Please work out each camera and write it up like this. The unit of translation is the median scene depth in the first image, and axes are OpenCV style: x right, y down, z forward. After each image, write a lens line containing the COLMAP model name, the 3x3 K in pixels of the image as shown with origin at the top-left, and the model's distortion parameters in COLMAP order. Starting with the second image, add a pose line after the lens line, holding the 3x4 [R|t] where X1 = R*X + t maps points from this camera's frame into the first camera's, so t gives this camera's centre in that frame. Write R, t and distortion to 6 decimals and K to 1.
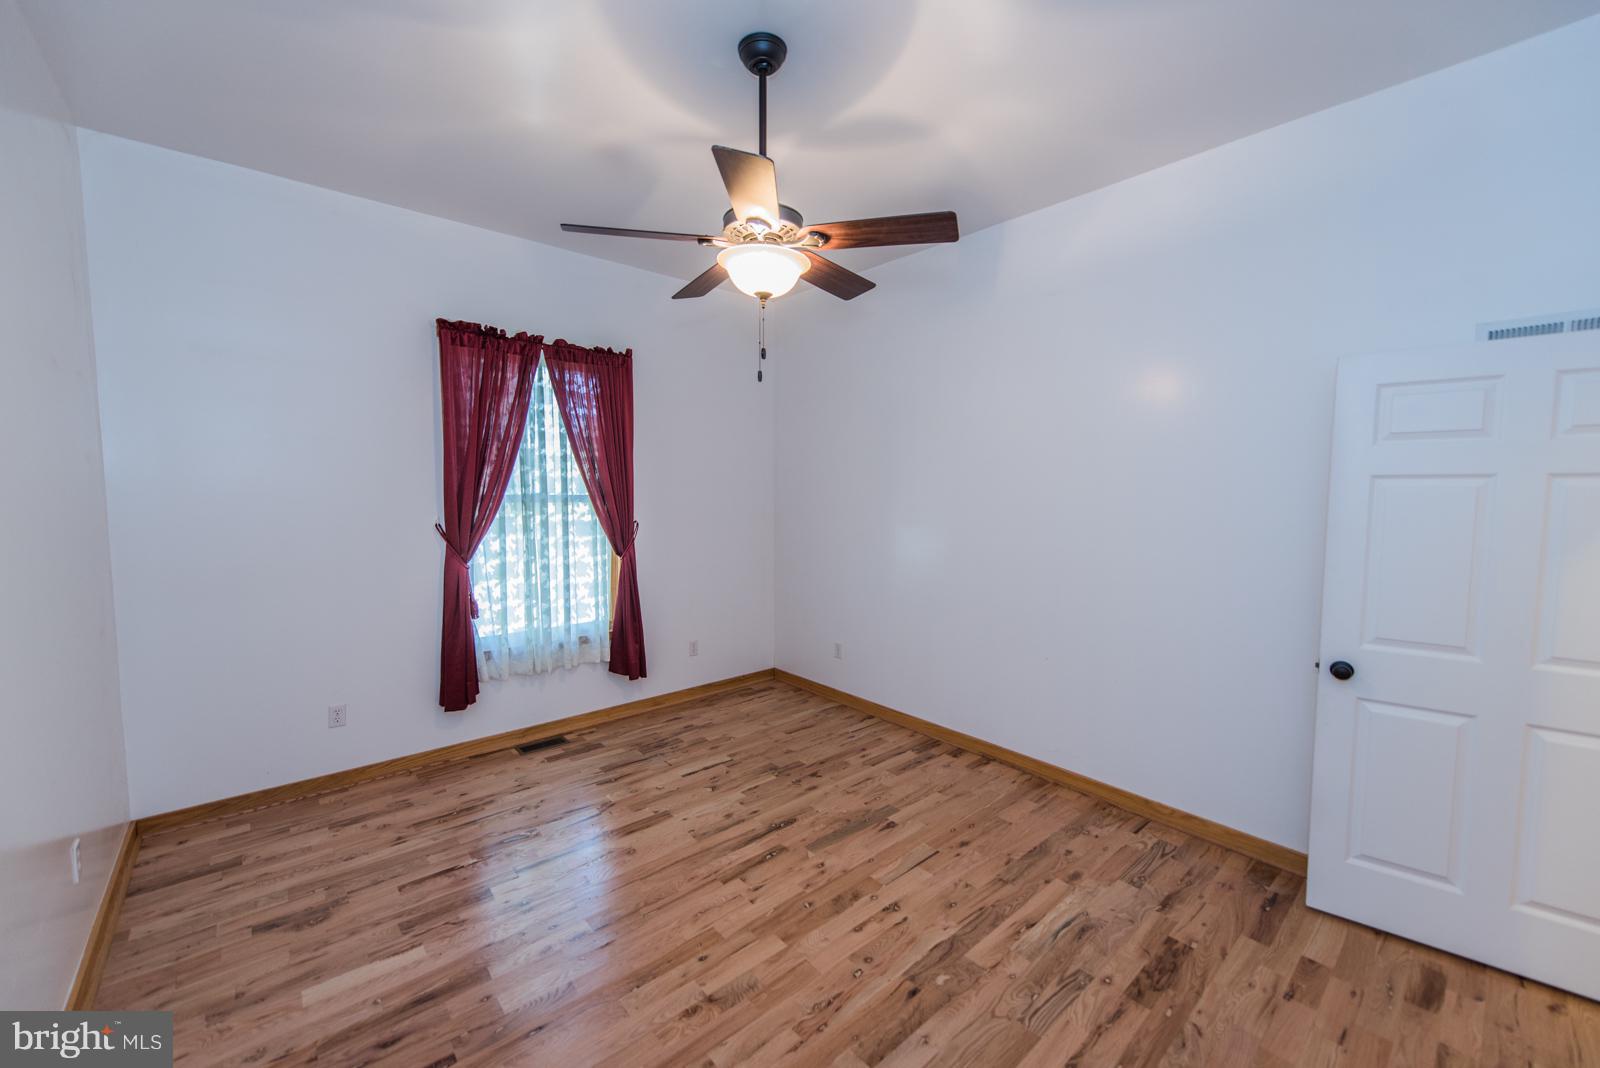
lens RADIAL K [[624.4, 0, 797.8], [0, 624.4, 534.9], [0, 0, 1]] dist [0.019395, -0.006079]
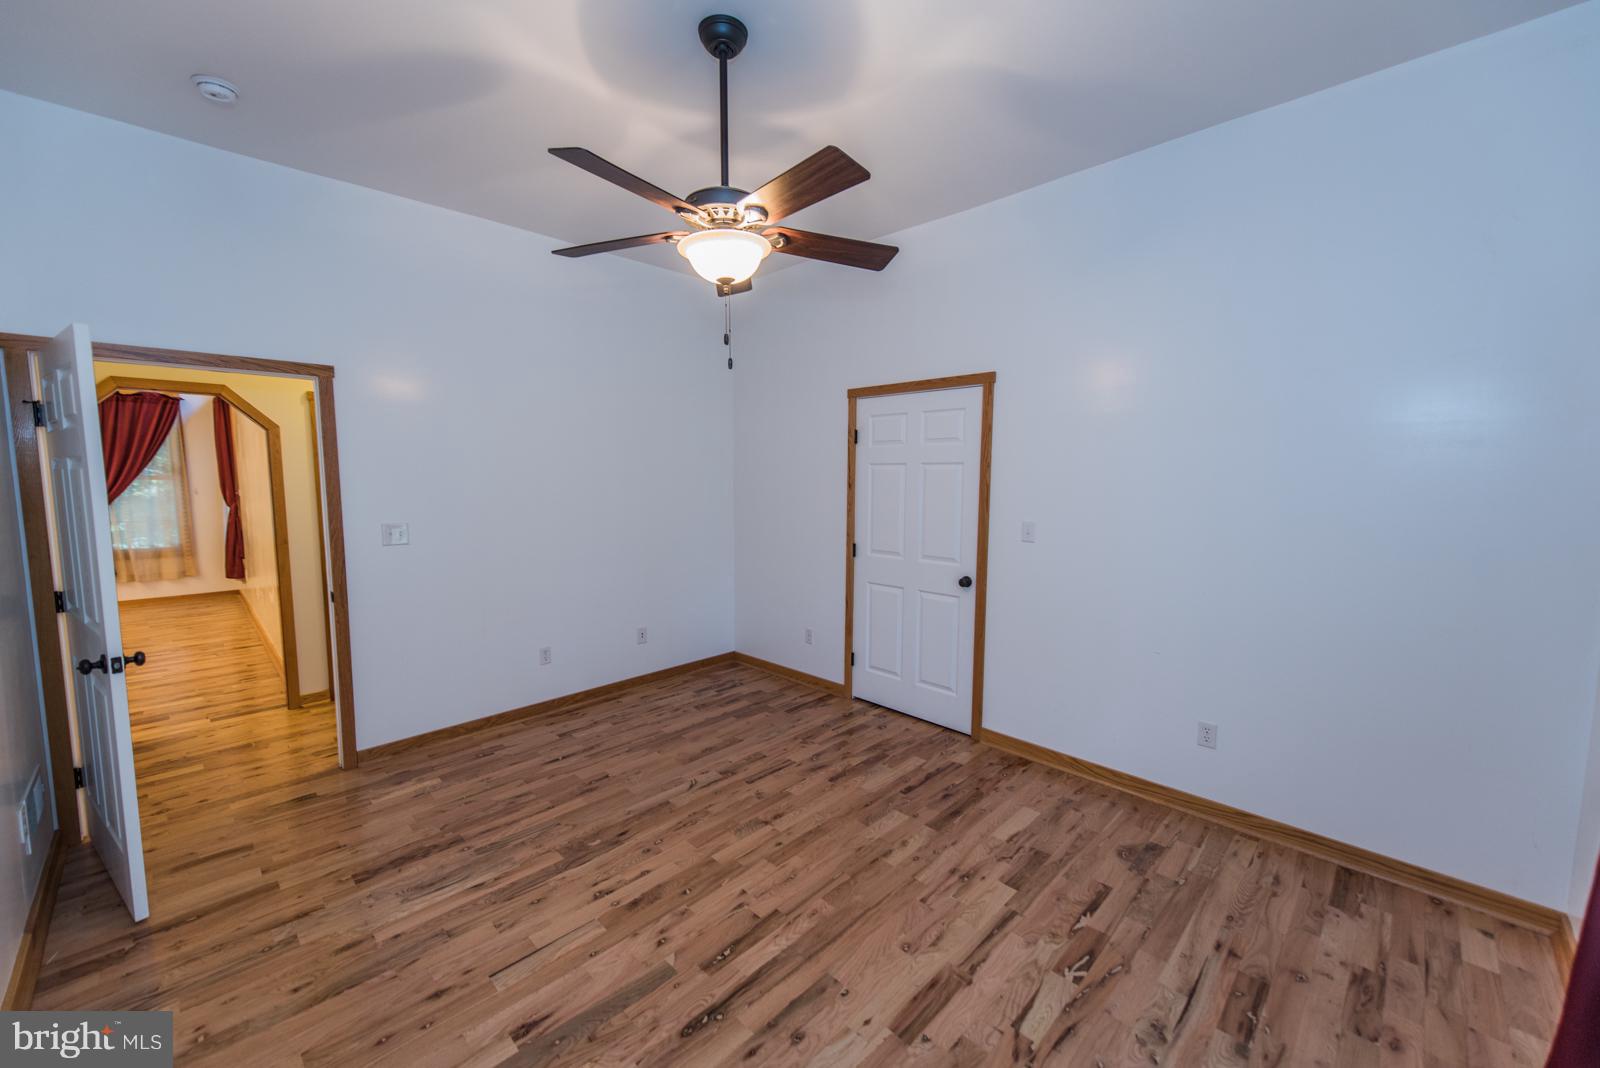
lens RADIAL K [[624.4, 0, 797.8], [0, 624.4, 534.9], [0, 0, 1]] dist [0.019395, -0.006079]
pose [[-0.997532, 0.001859, -0.070196, -0.090181], [-0.009936, 0.985856, 0.167301, -0.136584], [0.069514, 0.167585, -0.983404, 1.892762]]
